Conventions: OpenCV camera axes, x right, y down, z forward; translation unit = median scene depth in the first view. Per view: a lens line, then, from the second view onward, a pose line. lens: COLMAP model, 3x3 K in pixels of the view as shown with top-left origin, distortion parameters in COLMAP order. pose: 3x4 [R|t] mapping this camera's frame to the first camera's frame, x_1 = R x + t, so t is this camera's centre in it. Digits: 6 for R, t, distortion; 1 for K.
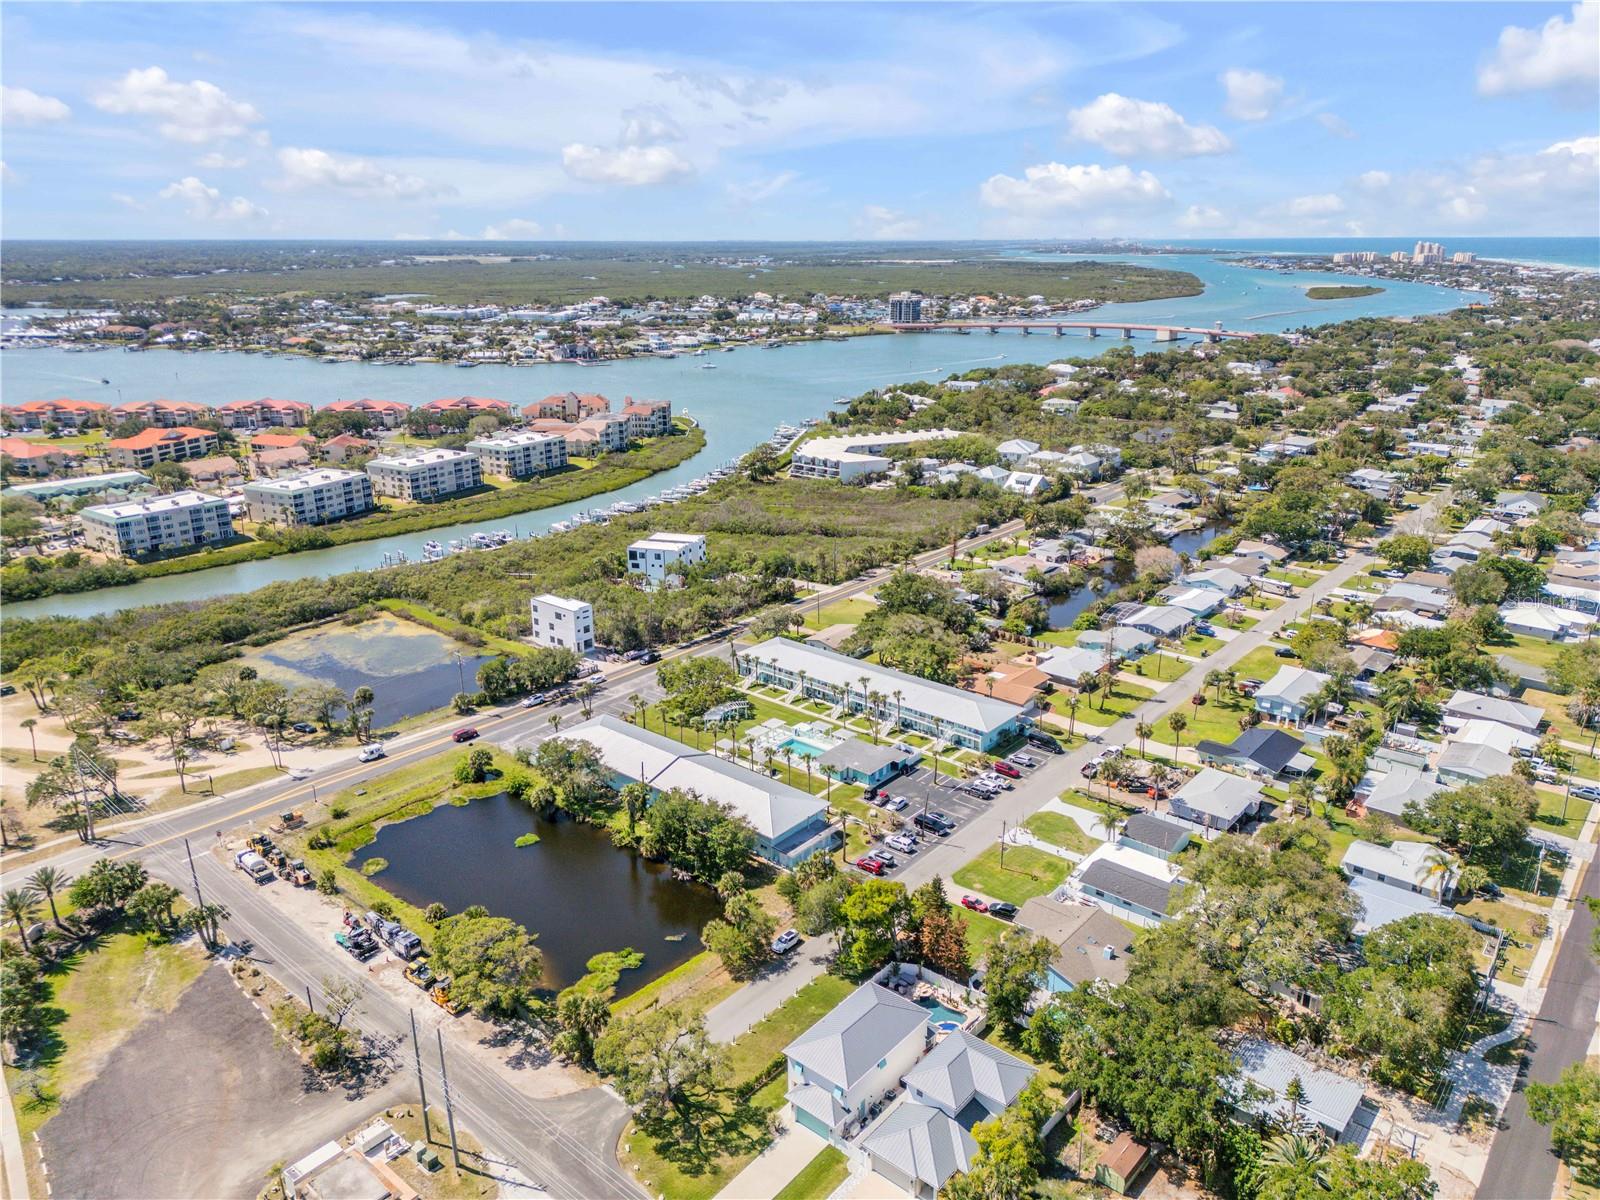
lens RADIAL K [[1130.7, 0, 806.0], [0, 1130.7, 589.3], [0, 0, 1]] dist [0.113696, -0.132657]
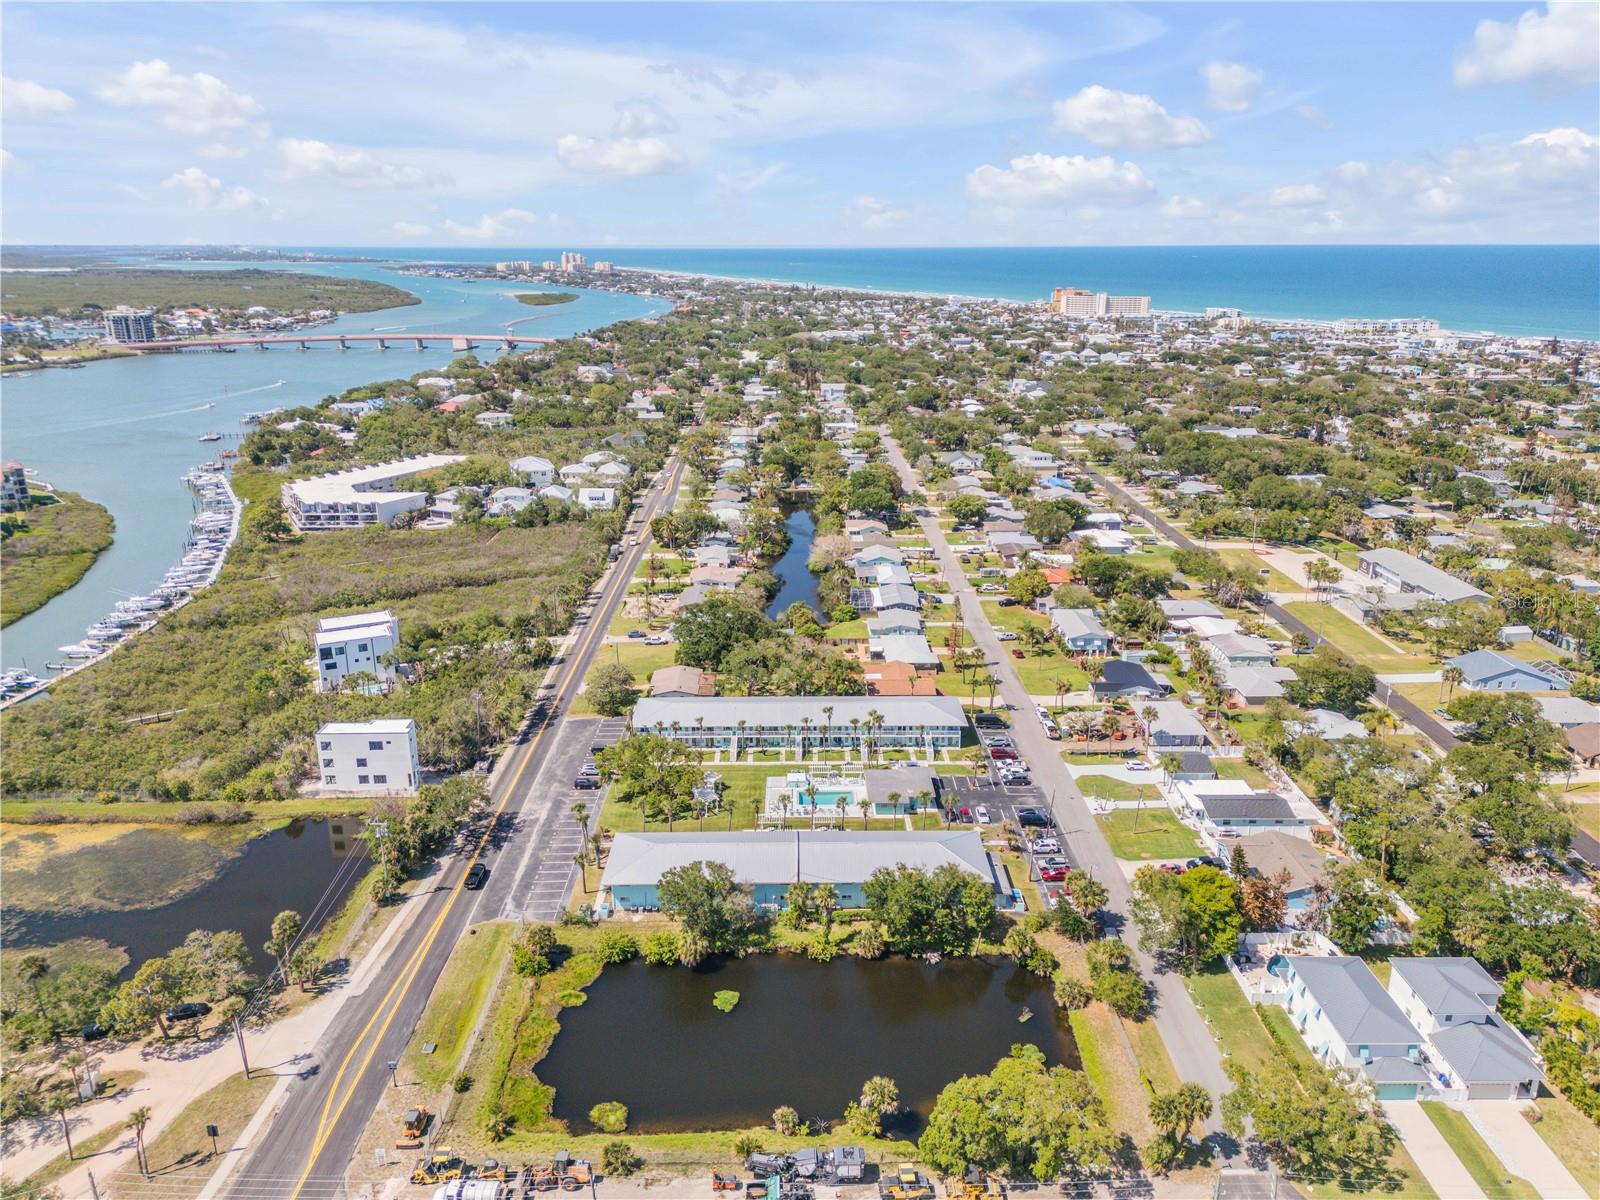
lens RADIAL K [[1167.2, 0, 800.9], [0, 1167.2, 581.0], [0, 0, 1]] dist [0.100021, -0.004064]
pose [[0.766791, -0.184636, 0.614769, -0.454811], [0.198507, 0.978999, 0.046432, -0.060362], [-0.610431, 0.086433, 0.787339, 0.220981]]
